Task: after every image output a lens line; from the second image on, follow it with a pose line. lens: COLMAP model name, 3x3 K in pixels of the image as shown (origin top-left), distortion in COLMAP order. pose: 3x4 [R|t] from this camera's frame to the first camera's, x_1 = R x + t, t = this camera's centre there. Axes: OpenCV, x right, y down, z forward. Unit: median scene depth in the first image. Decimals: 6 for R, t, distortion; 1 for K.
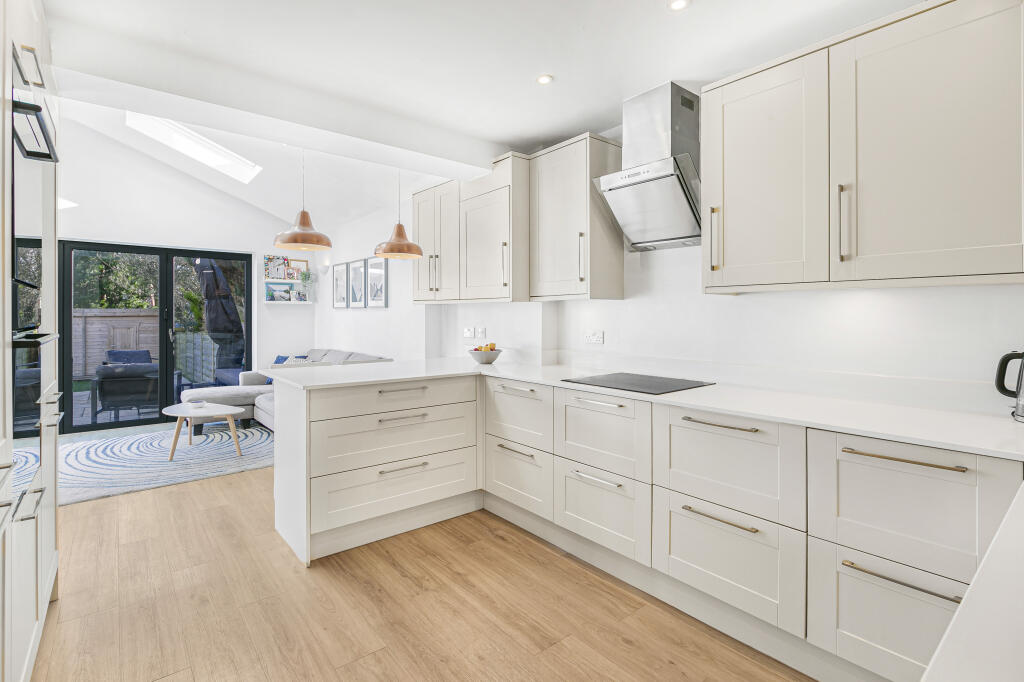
lens RADIAL K [[484.5, 0, 506.6], [0, 484.5, 314.1], [0, 0, 1]] dist [0.019105, -0.000123]
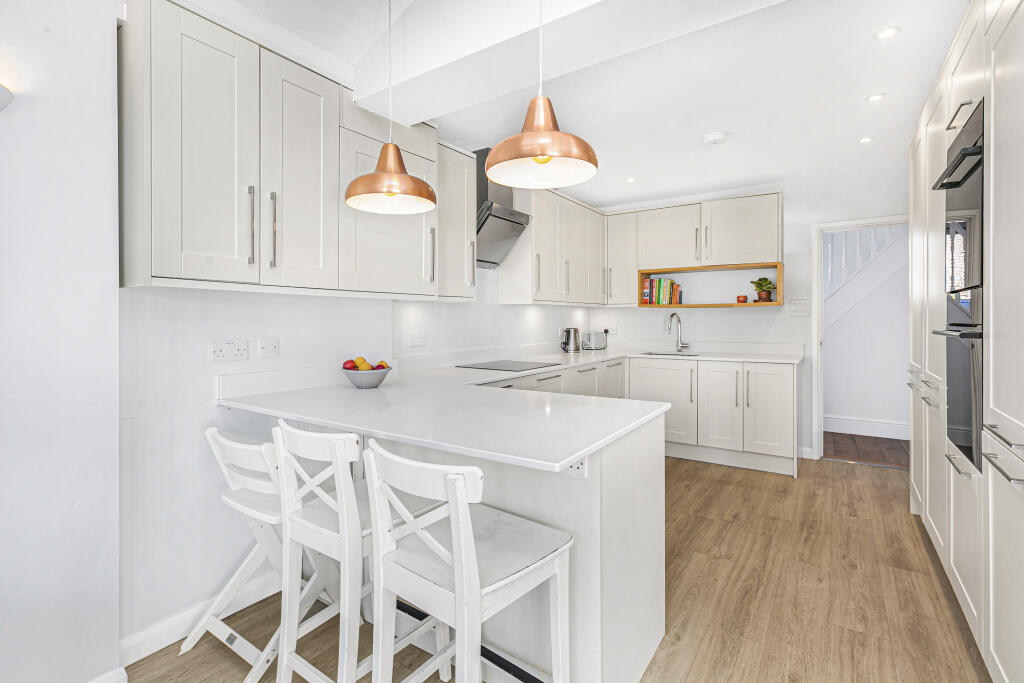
lens RADIAL K [[484.5, 0, 506.6], [0, 484.5, 314.6], [0, 0, 1]] dist [0.019105, -0.000123]
pose [[-0.287515, 0.004911, 0.957764, -1.348799], [0.000429, 0.999987, -0.004999, 0.010681], [-0.957776, -0.001027, -0.287513, 1.813234]]
